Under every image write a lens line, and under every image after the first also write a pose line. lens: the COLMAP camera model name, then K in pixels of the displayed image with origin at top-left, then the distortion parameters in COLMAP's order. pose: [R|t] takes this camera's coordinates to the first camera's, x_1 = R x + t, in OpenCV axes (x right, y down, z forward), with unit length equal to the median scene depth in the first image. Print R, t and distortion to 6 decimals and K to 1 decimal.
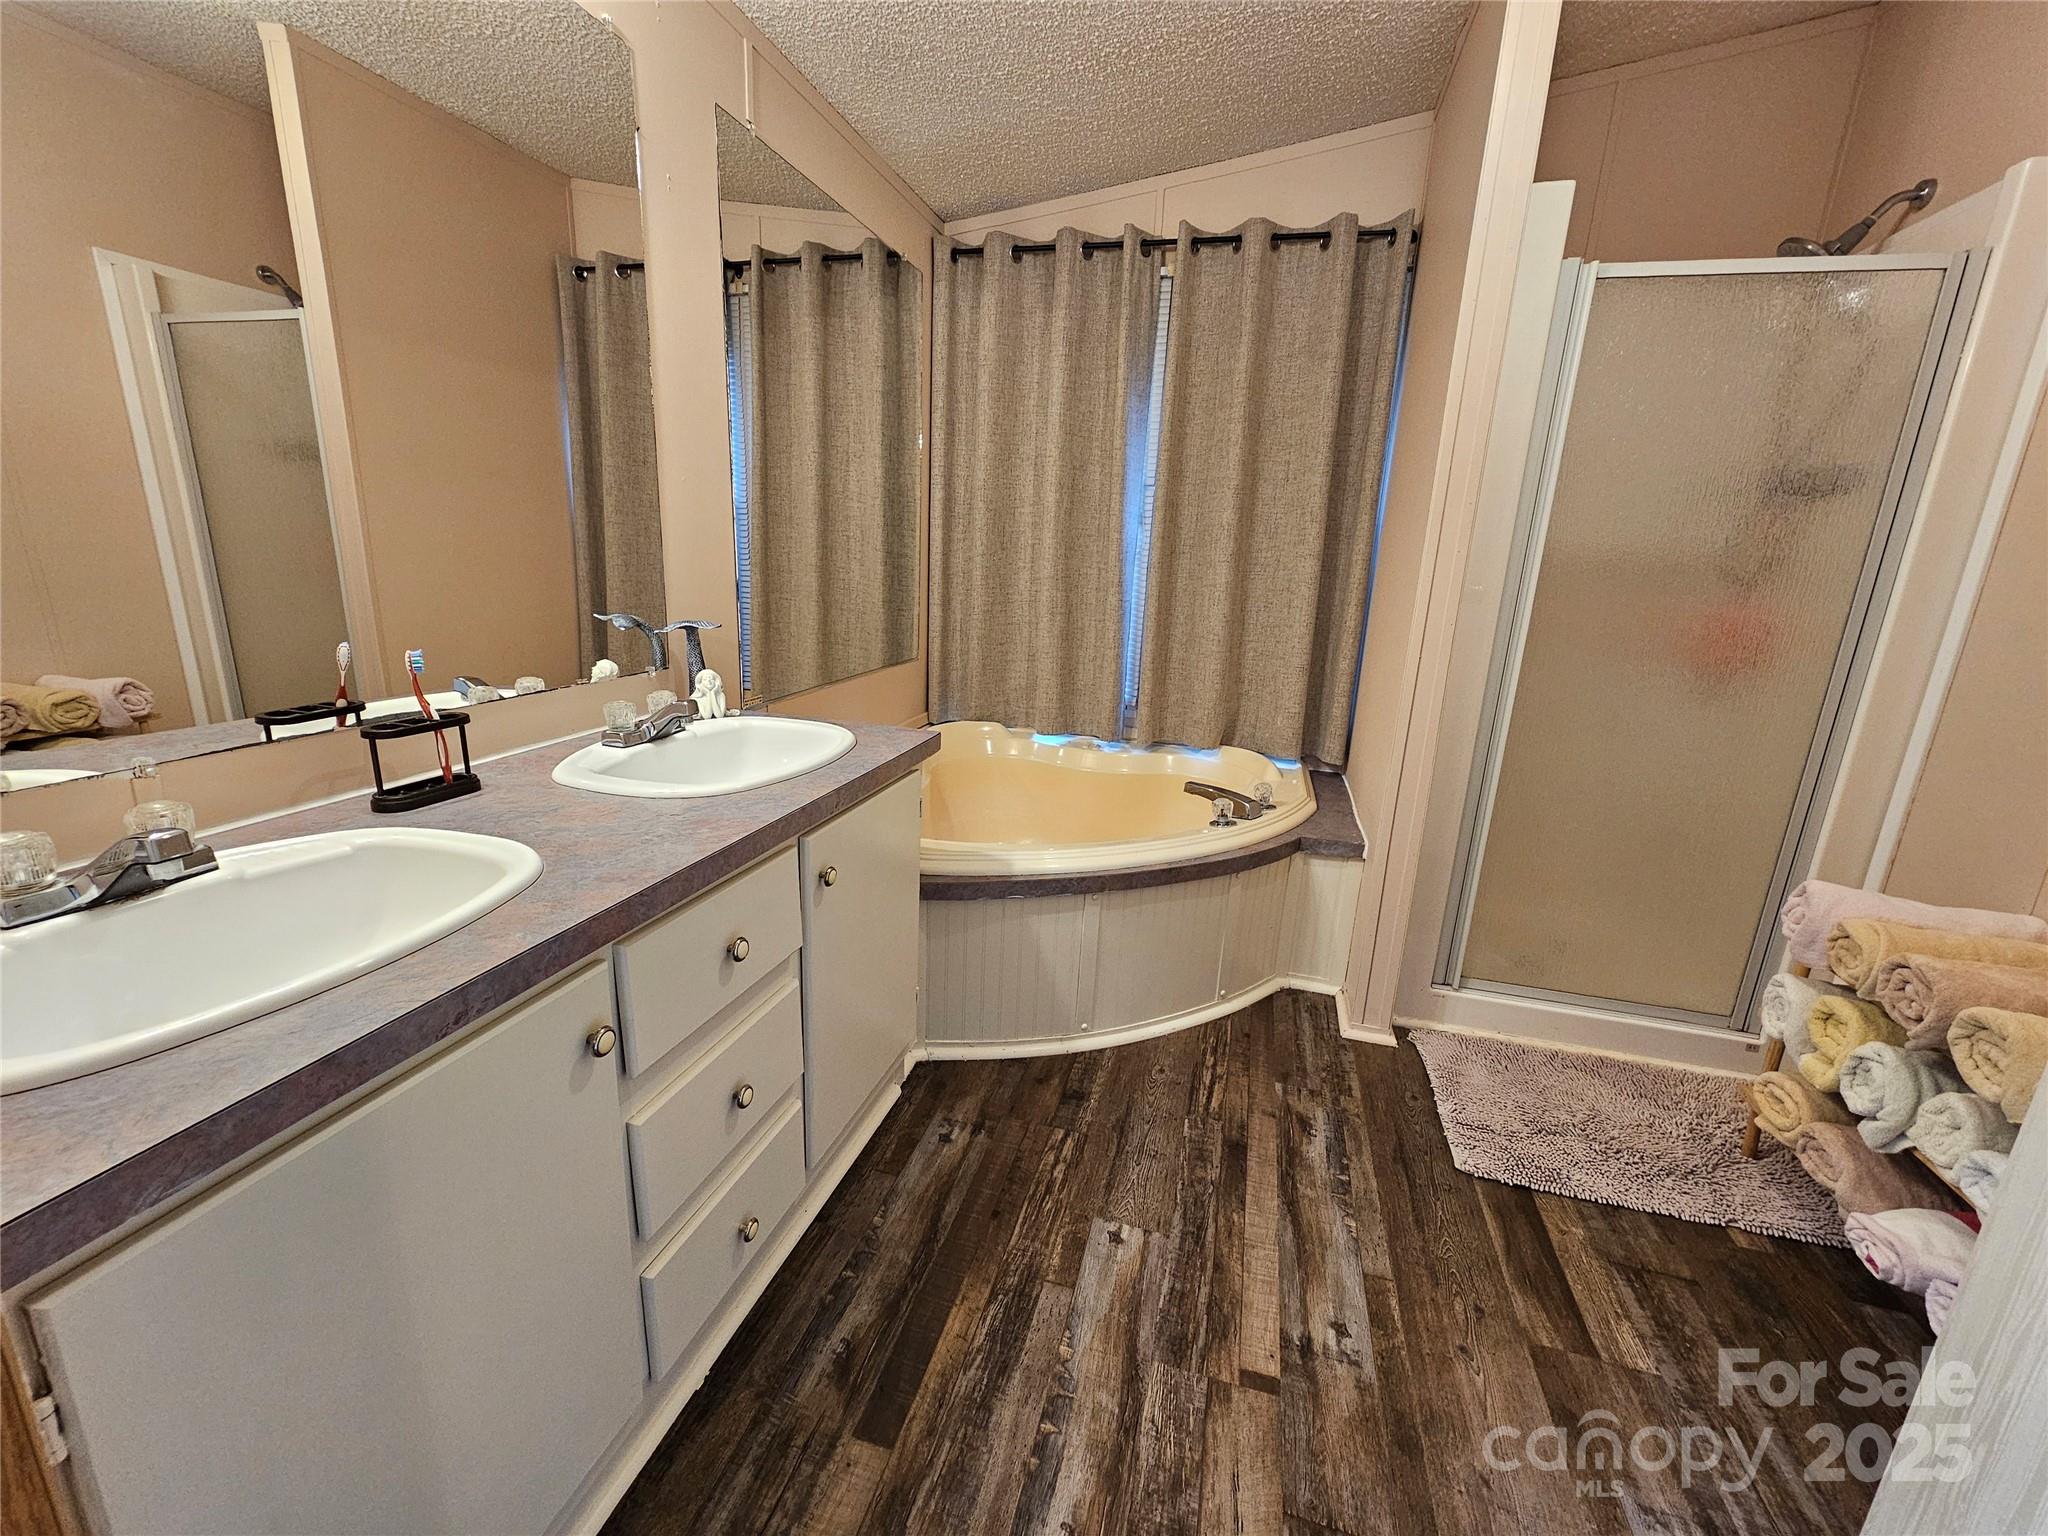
lens RADIAL K [[836.6, 0, 1027.3], [0, 836.6, 769.0], [0, 0, 1]] dist [-0.001854, -0.000466]
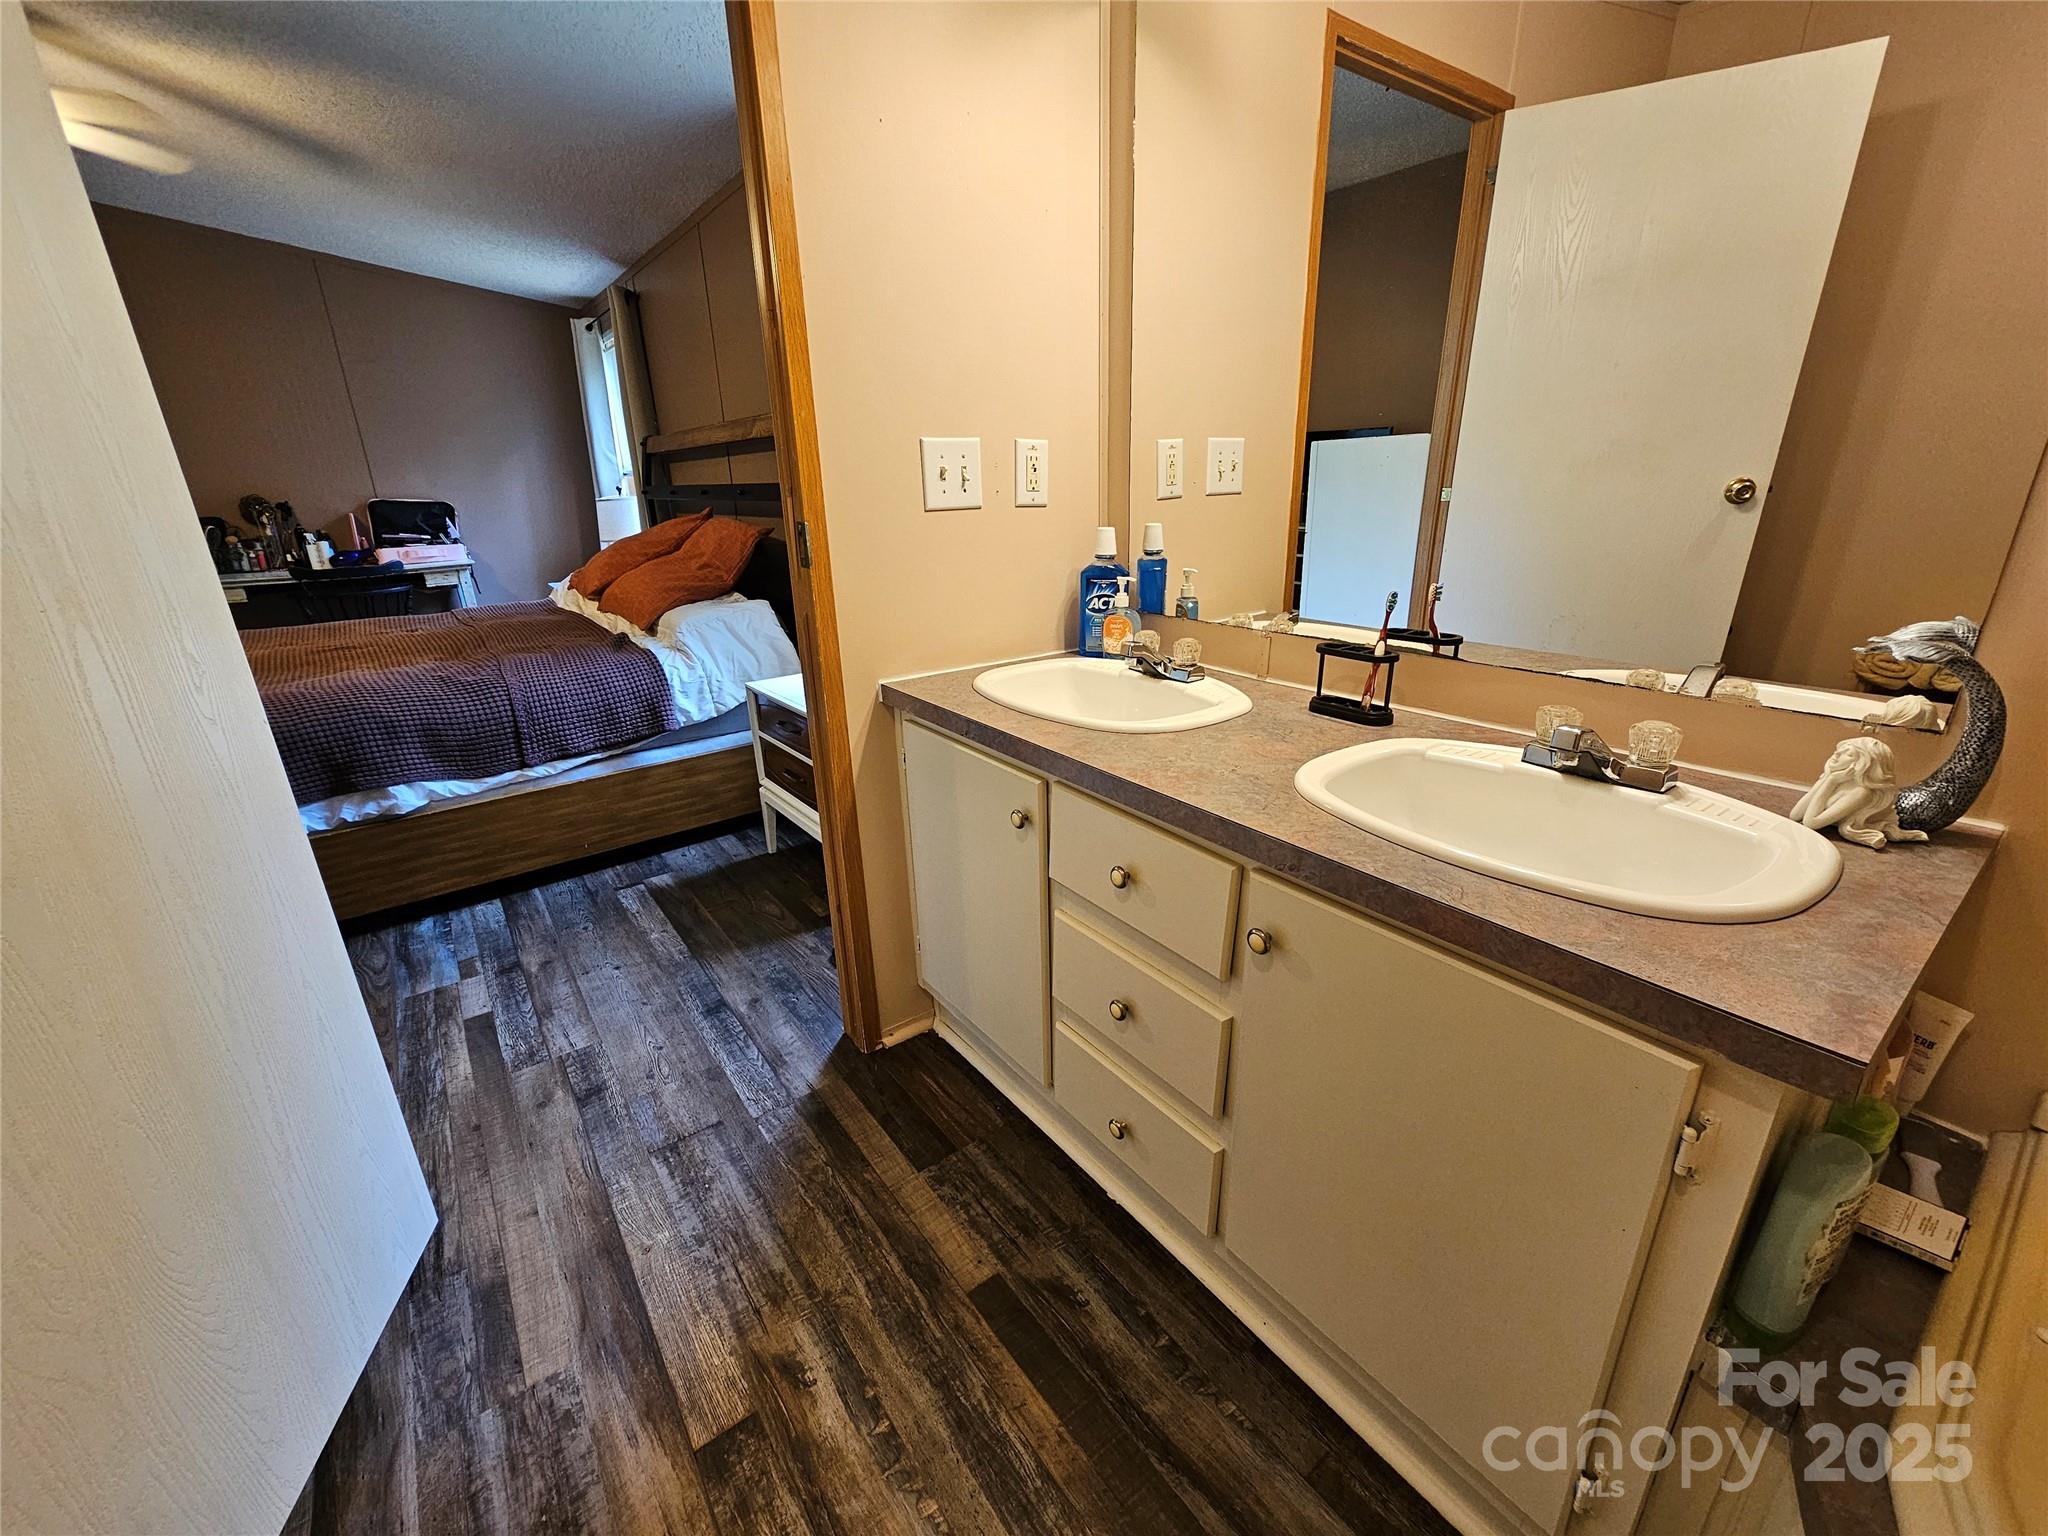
lens RADIAL K [[836.6, 0, 1027.3], [0, 836.6, 769.0], [0, 0, 1]] dist [-0.001854, -0.000466]
pose [[-0.612339, 0.237870, -0.753962, 0.467169], [-0.206275, 0.872562, 0.442816, -0.330095], [0.763212, 0.426677, -0.485237, 1.274573]]
